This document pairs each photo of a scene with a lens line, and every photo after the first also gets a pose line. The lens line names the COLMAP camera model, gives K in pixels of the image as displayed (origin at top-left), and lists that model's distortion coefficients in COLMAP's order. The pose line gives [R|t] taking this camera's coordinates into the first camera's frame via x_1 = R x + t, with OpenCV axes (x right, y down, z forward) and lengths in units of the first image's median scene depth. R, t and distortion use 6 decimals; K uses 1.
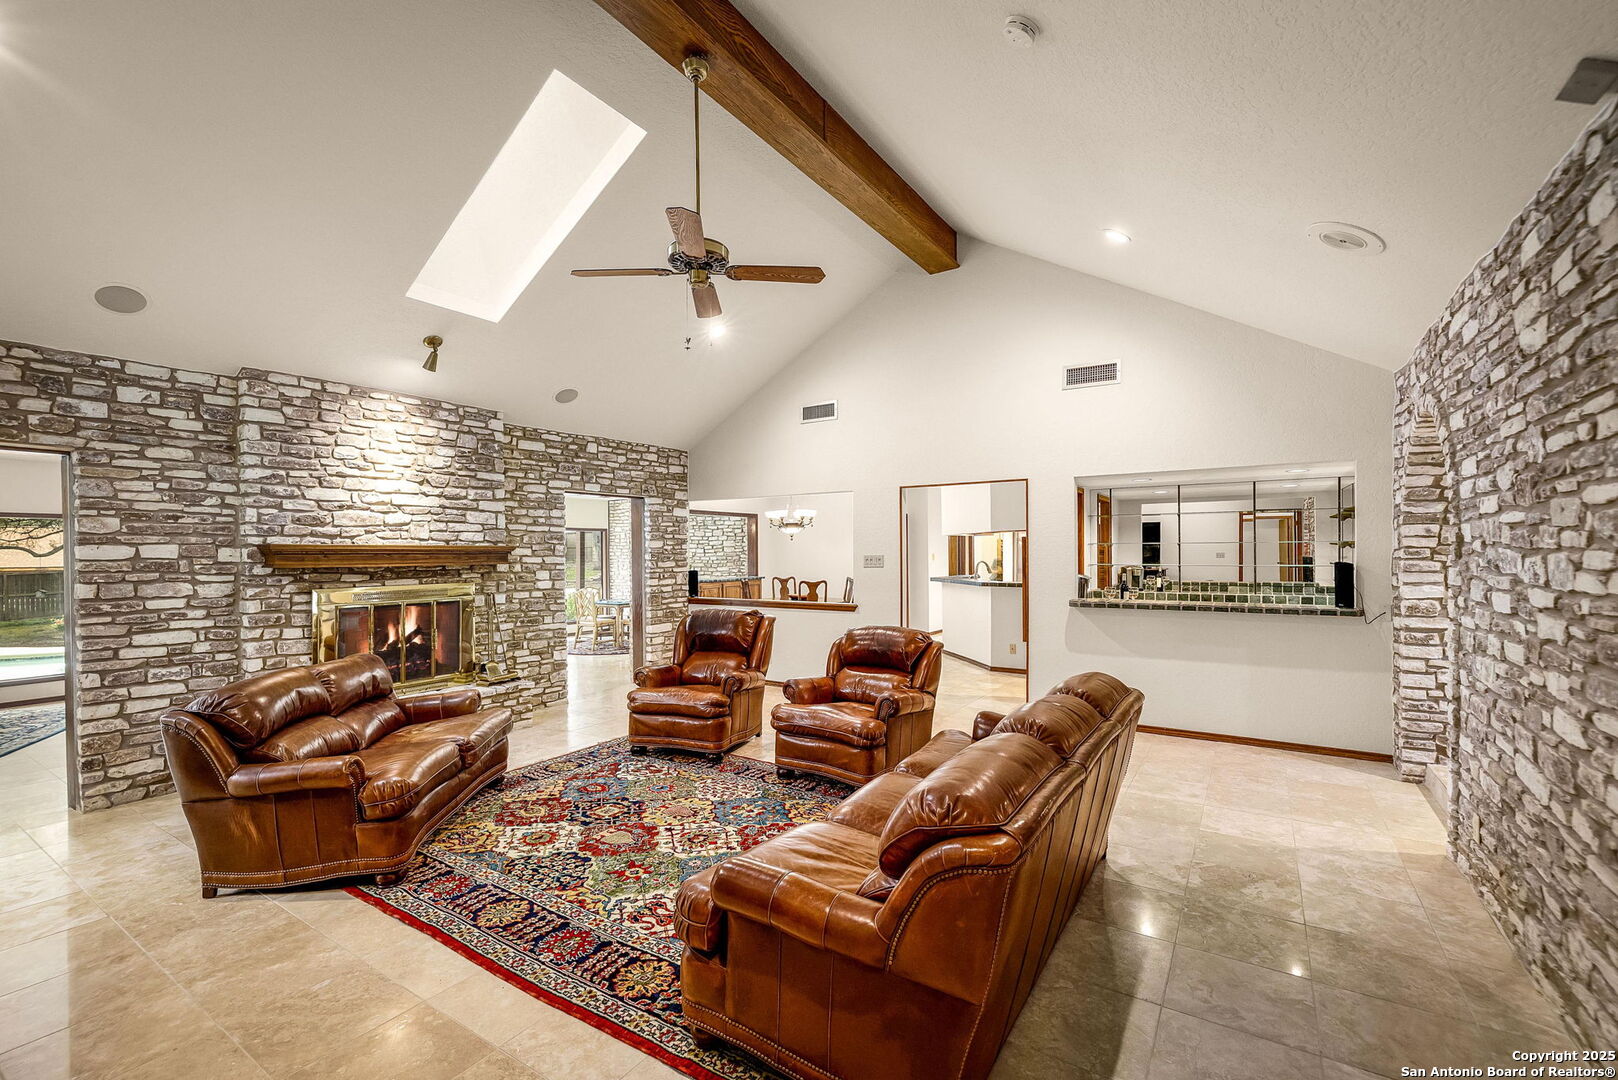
lens RADIAL K [[683.8, 0, 815.3], [0, 683.8, 542.1], [0, 0, 1]] dist [0.001513, -0.000453]
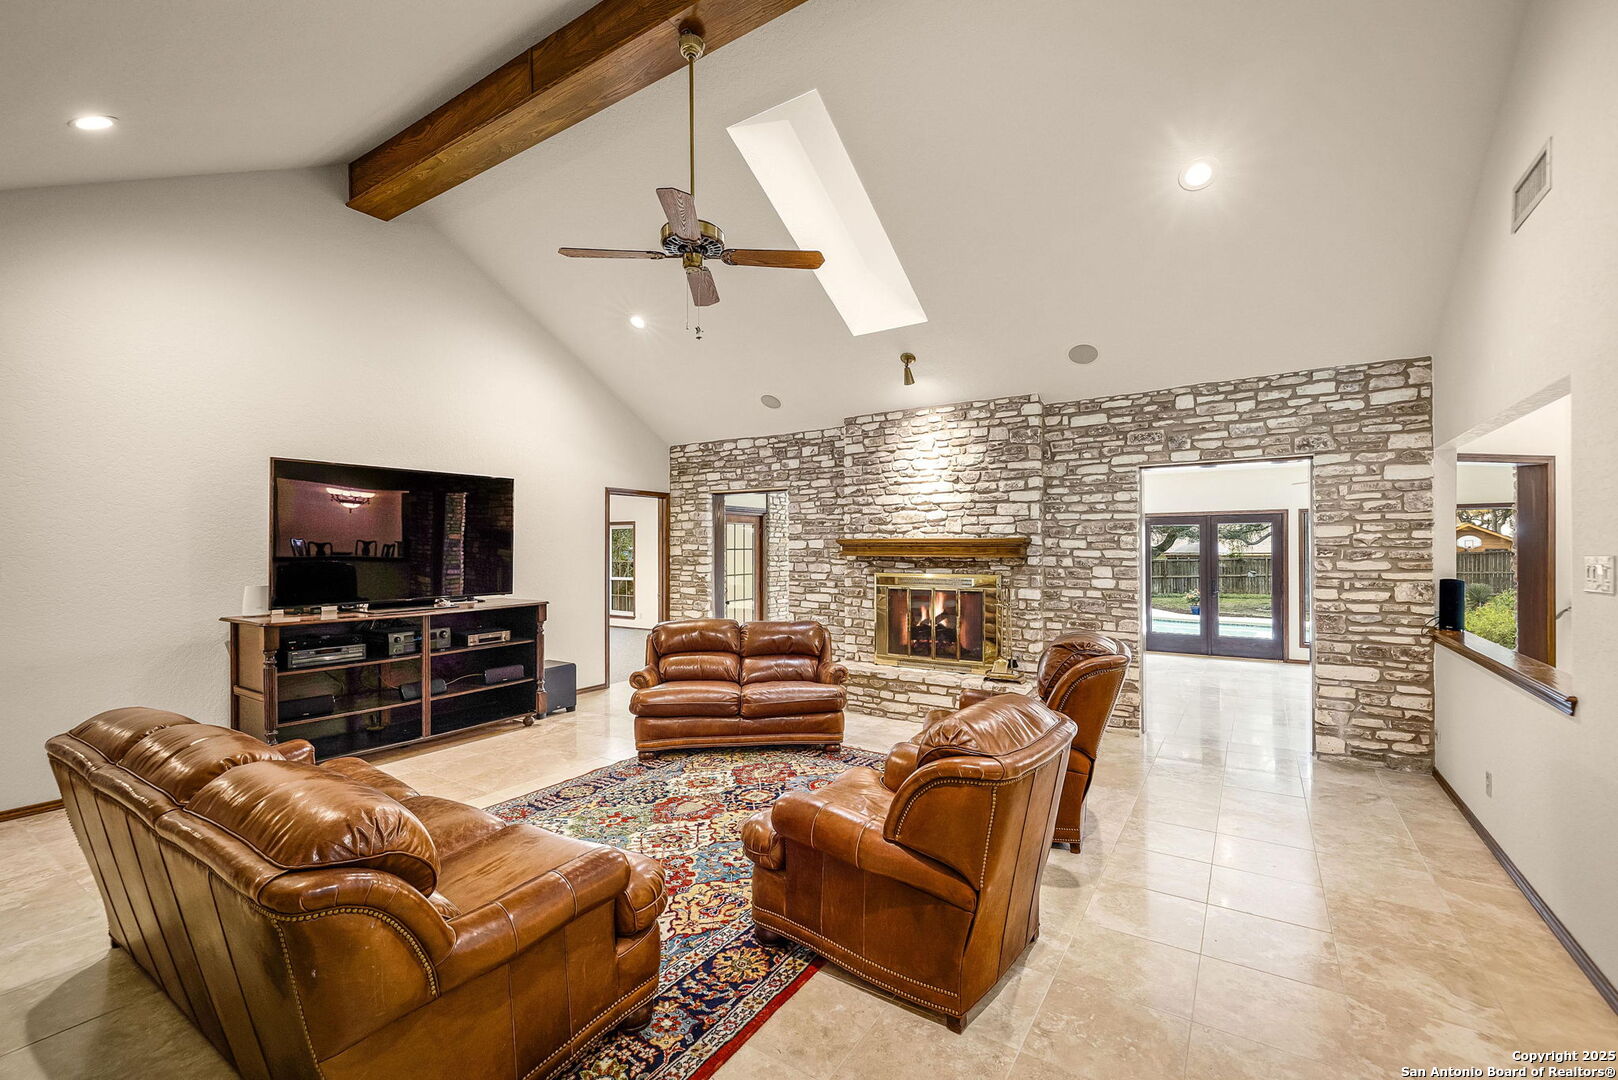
lens RADIAL K [[683.8, 0, 815.3], [0, 683.8, 542.1], [0, 0, 1]] dist [0.001513, -0.000453]
pose [[0.003157, 0.003928, -0.999987, 0.604697], [0.019999, 0.999792, 0.003990, 0.002054], [0.999795, -0.020011, 0.003078, 0.893269]]
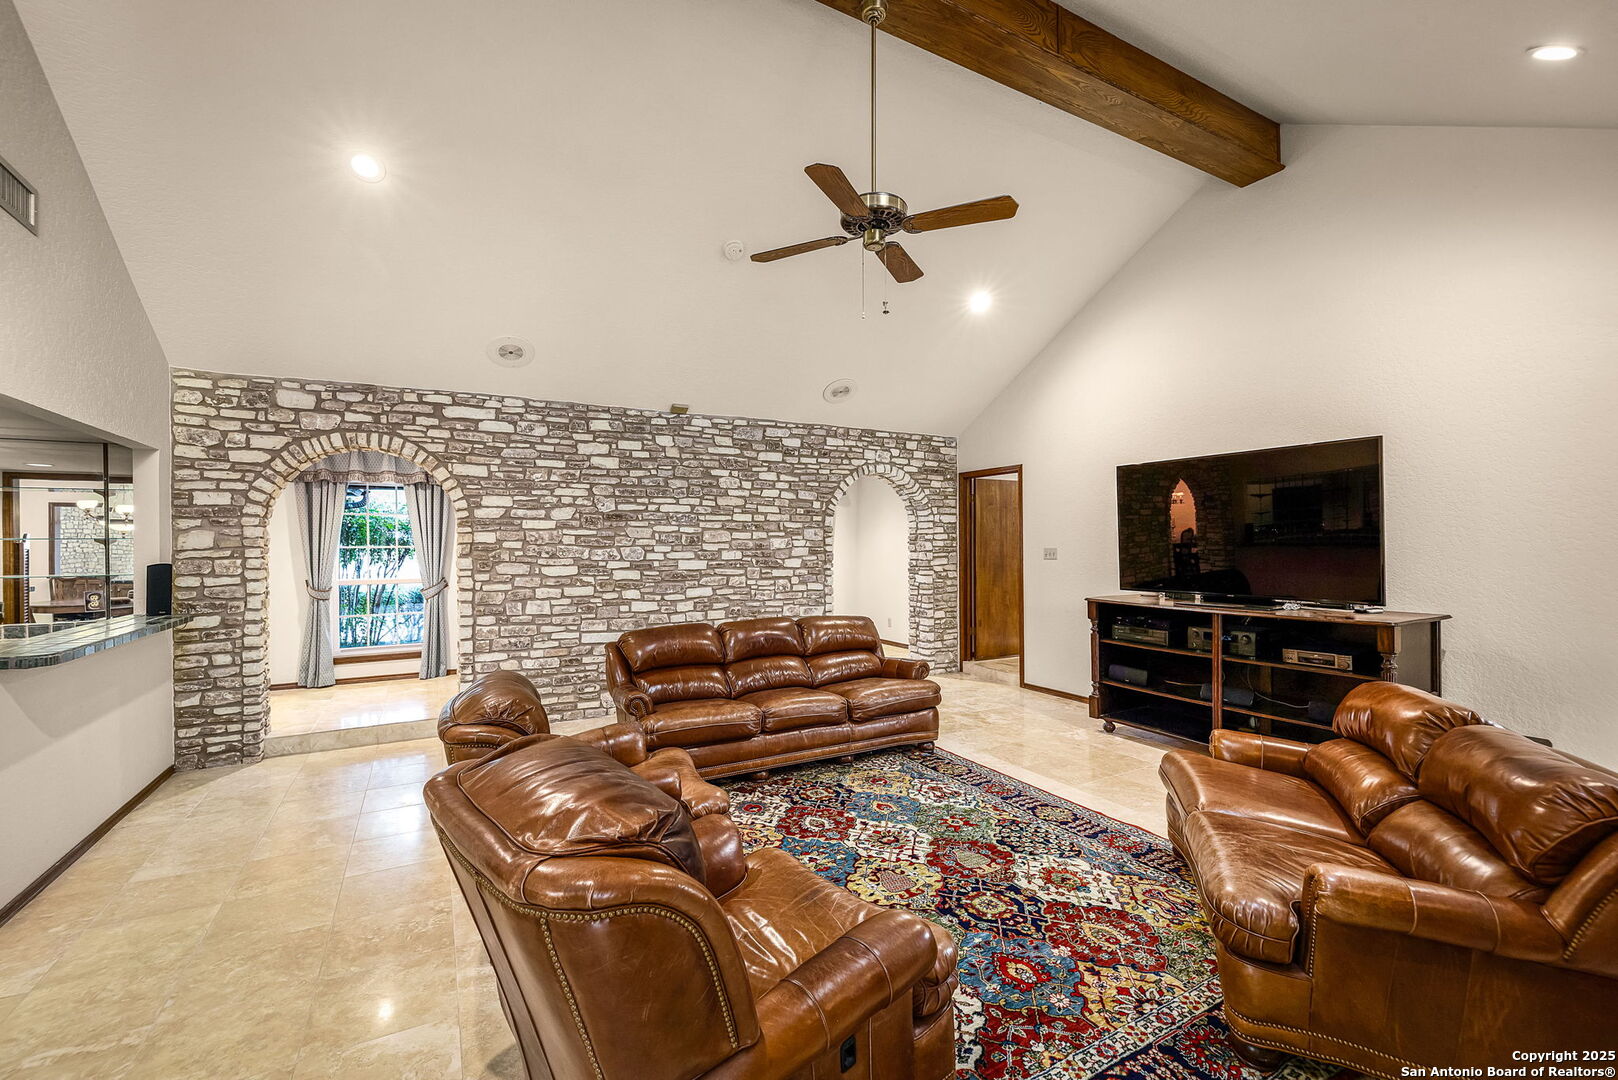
lens RADIAL K [[683.8, 0, 815.3], [0, 683.8, 542.1], [0, 0, 1]] dist [0.001513, -0.000453]
pose [[-0.886346, 0.014004, 0.462812, -0.390102], [0.003468, 0.999715, -0.023609, 0.027648], [-0.463010, -0.019320, -0.886142, 1.402635]]
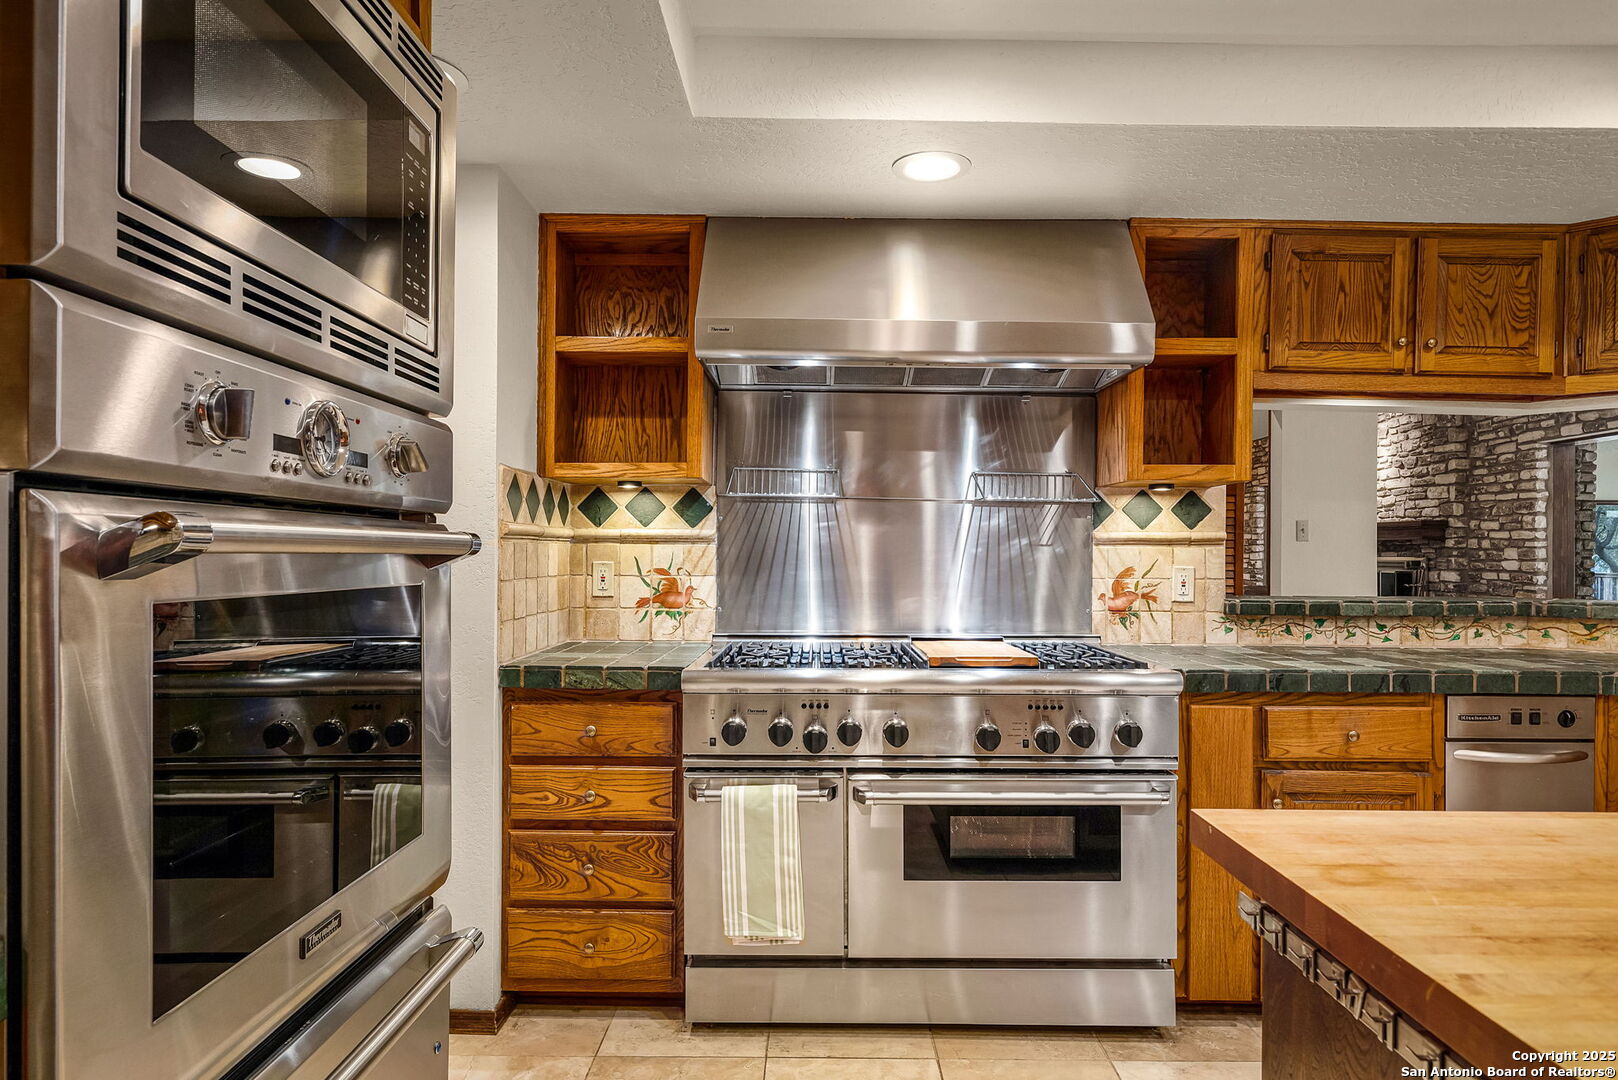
lens RADIAL K [[942.7, 0, 813.1], [0, 942.7, 543.0], [0, 0, 1]] dist [0.000717, -0.000355]
pose [[-0.839750, -0.000857, -0.542972, 1.252894], [0.011194, 0.999759, -0.018891, 0.065963], [0.542858, -0.021941, -0.839538, 2.059999]]
